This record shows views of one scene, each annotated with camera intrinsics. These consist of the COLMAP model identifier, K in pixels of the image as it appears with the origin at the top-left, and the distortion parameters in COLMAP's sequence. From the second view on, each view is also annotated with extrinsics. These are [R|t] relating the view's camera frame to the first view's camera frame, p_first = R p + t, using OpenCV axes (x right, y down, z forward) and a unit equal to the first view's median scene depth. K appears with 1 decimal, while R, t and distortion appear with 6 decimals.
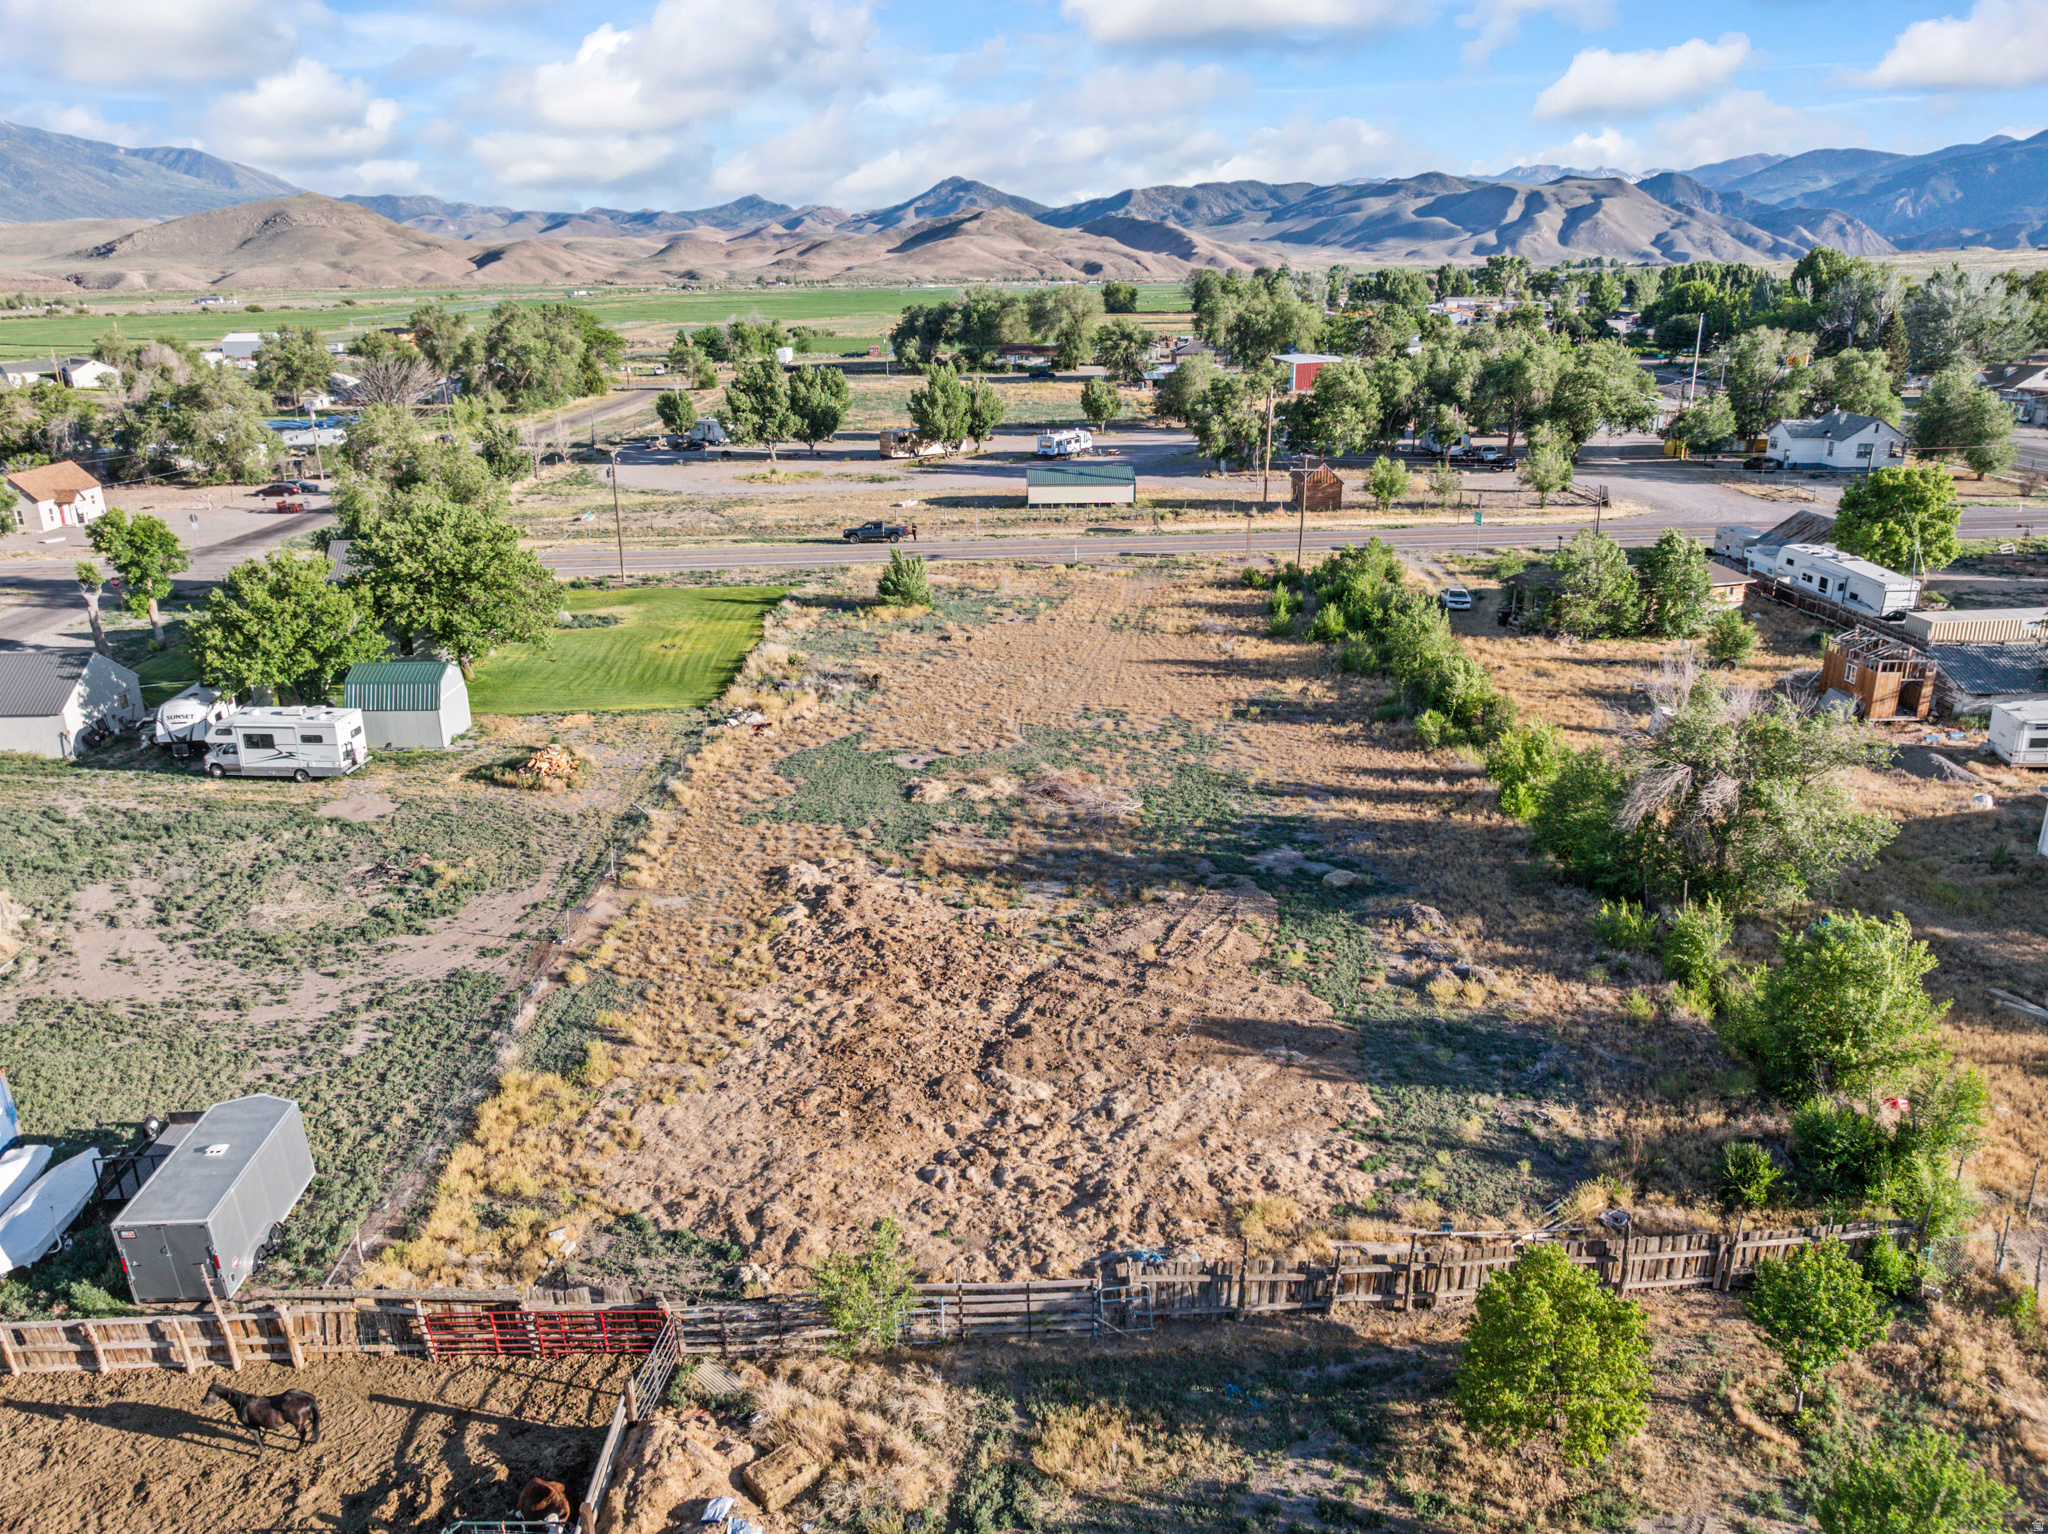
lens RADIAL K [[1440.3, 0, 1024.4], [0, 1440.3, 782.0], [0, 0, 1]] dist [-0.038561, 0.004433]
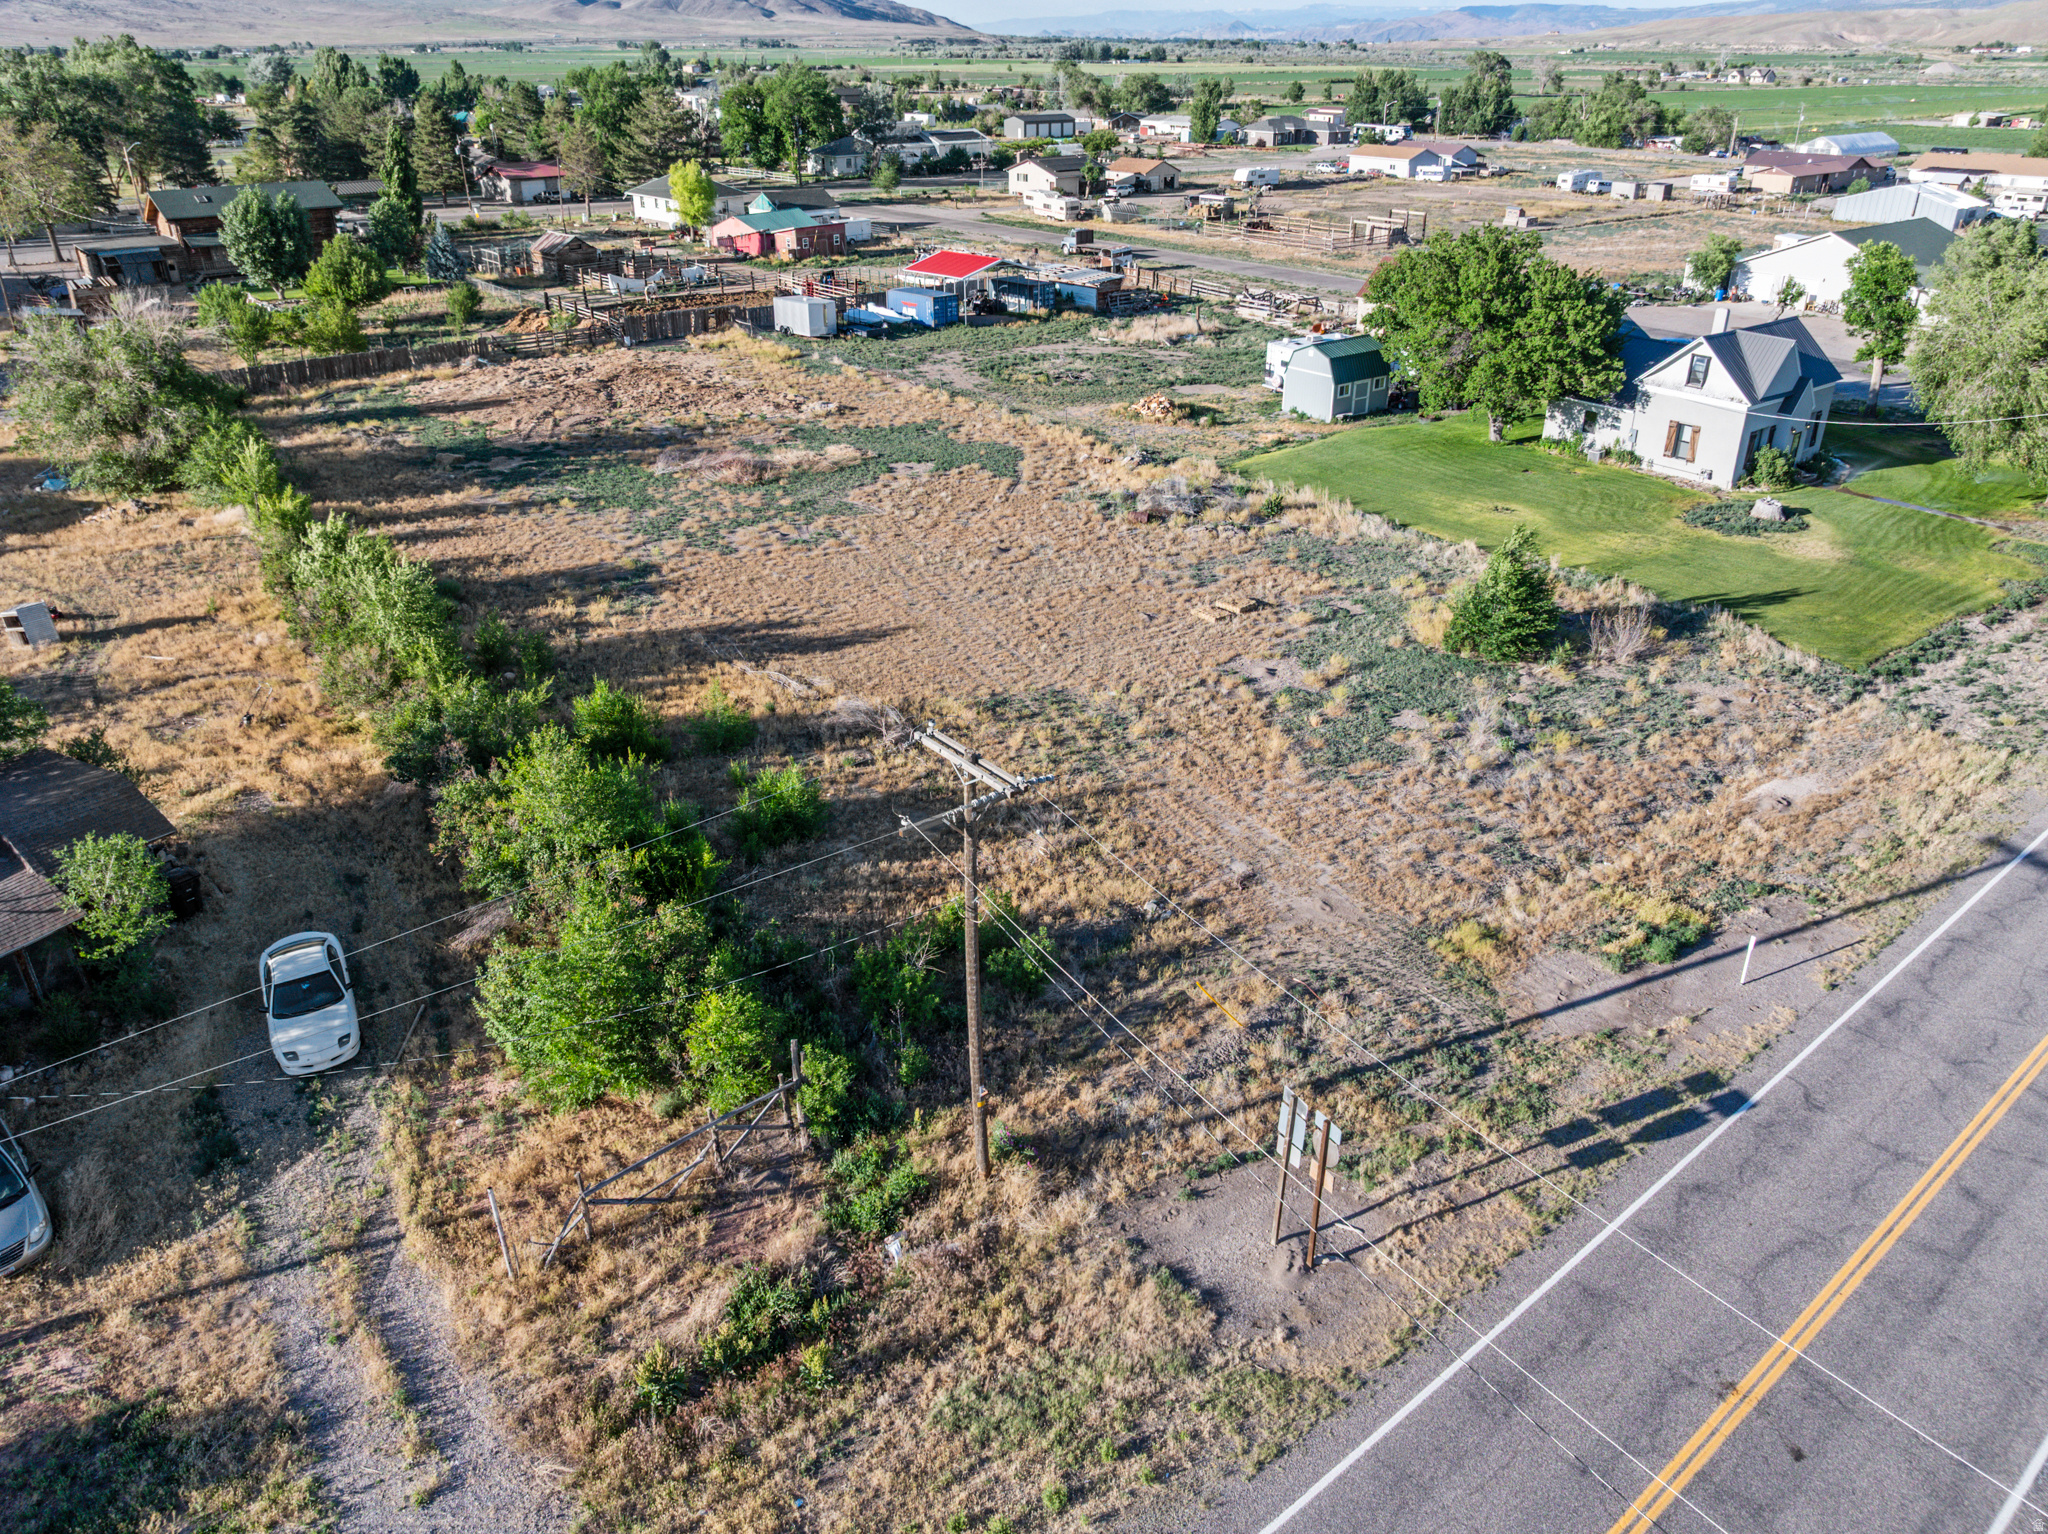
lens RADIAL K [[1440.3, 0, 1041.4], [0, 1440.3, 767.2], [0, 0, 1]] dist [-0.038561, 0.004433]
pose [[-0.790533, 0.282065, -0.543596, 0.481543], [-0.202001, 0.717851, 0.666247, -0.583505], [0.578146, 0.636498, -0.510507, 1.781121]]
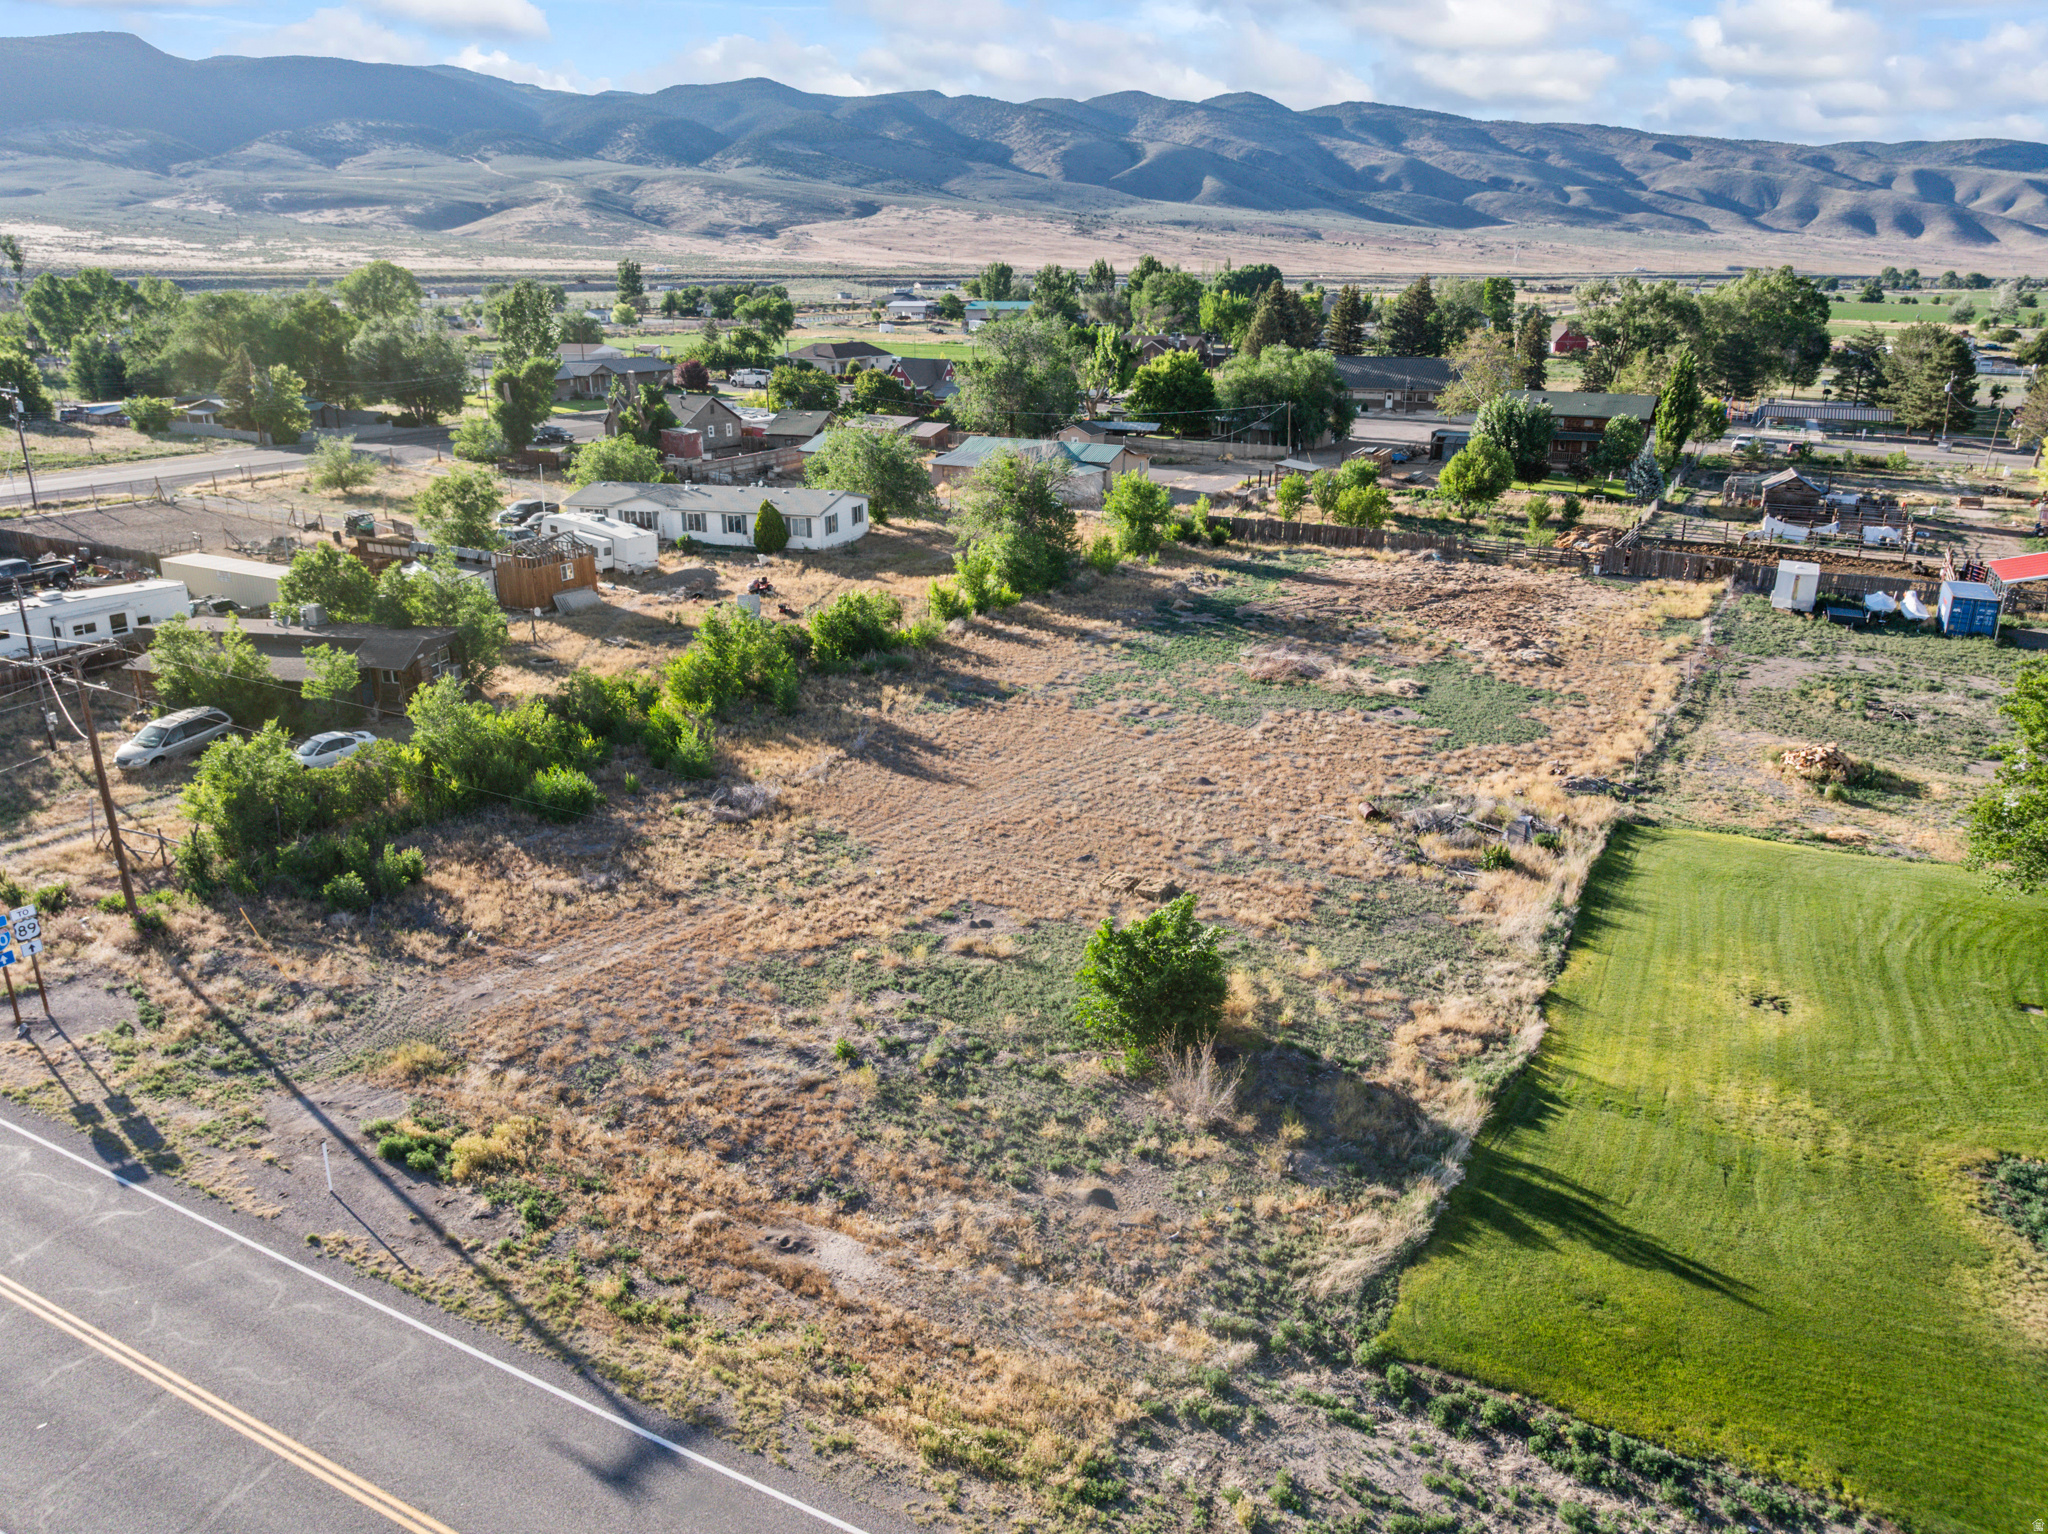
lens RADIAL K [[1440.3, 0, 1028.3], [0, 1440.3, 764.8], [0, 0, 1]] dist [-0.038561, 0.004433]
pose [[-0.864476, -0.154931, 0.478202, -0.340031], [0.176013, 0.797796, 0.576664, -0.603581], [-0.470850, 0.582682, -0.662406, 1.839459]]
